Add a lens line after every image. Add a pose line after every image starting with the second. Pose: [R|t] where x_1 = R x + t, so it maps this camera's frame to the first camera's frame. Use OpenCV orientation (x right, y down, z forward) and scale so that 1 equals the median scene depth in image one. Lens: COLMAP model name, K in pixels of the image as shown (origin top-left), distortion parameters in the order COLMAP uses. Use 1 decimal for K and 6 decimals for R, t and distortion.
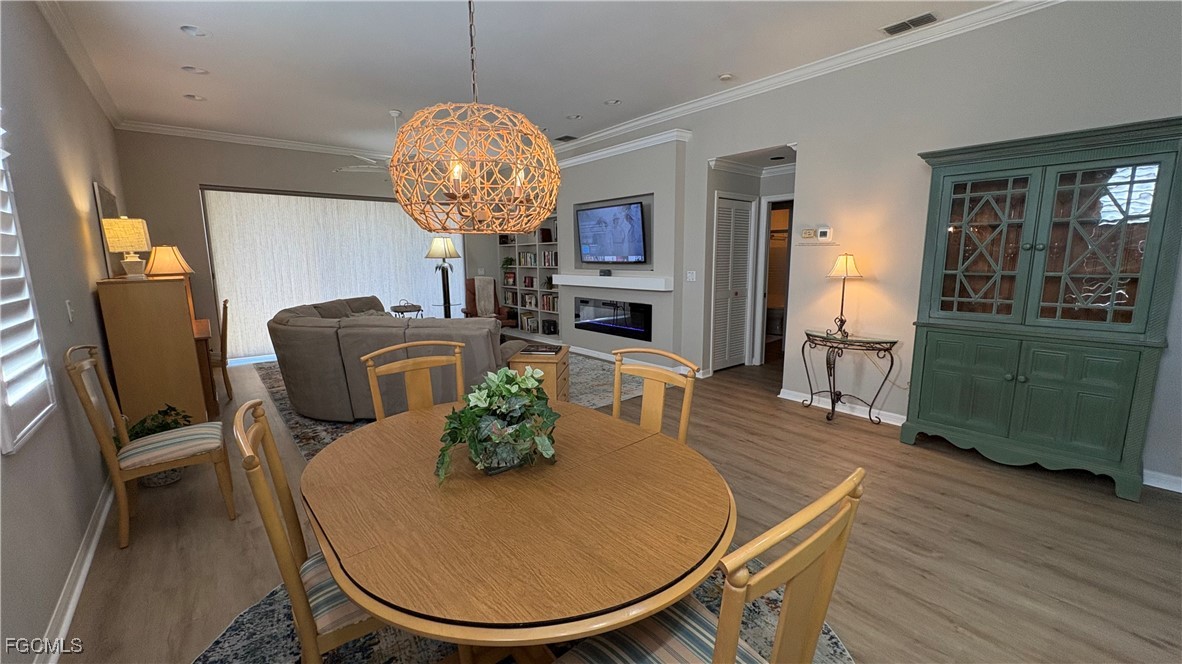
lens RADIAL K [[471.8, 0, 591.0], [0, 471.8, 332.0], [0, 0, 1]] dist [0.002553, 0.000278]
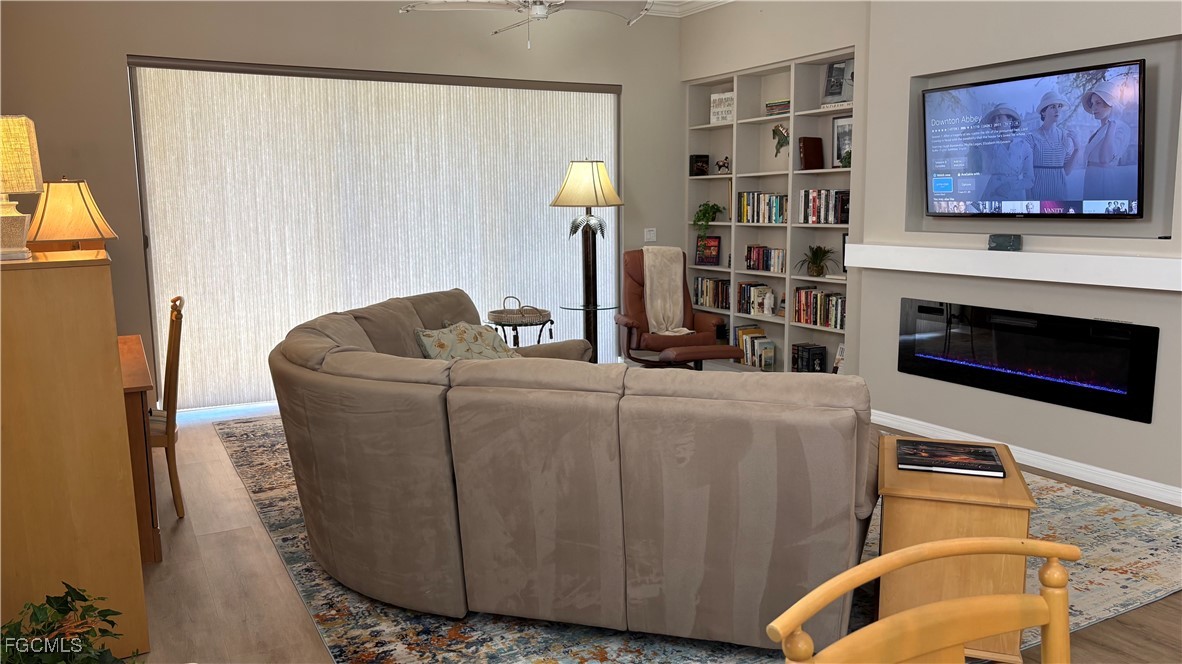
lens RADIAL K [[912.0, 0, 591.0], [0, 912.0, 332.0], [0, 0, 1]] dist [0.040225, -0.006540]
pose [[0.979411, 0.027566, -0.199988, -0.144912], [-0.030451, 0.999472, -0.011364, -0.026776], [0.199569, 0.017220, 0.979733, 0.148996]]
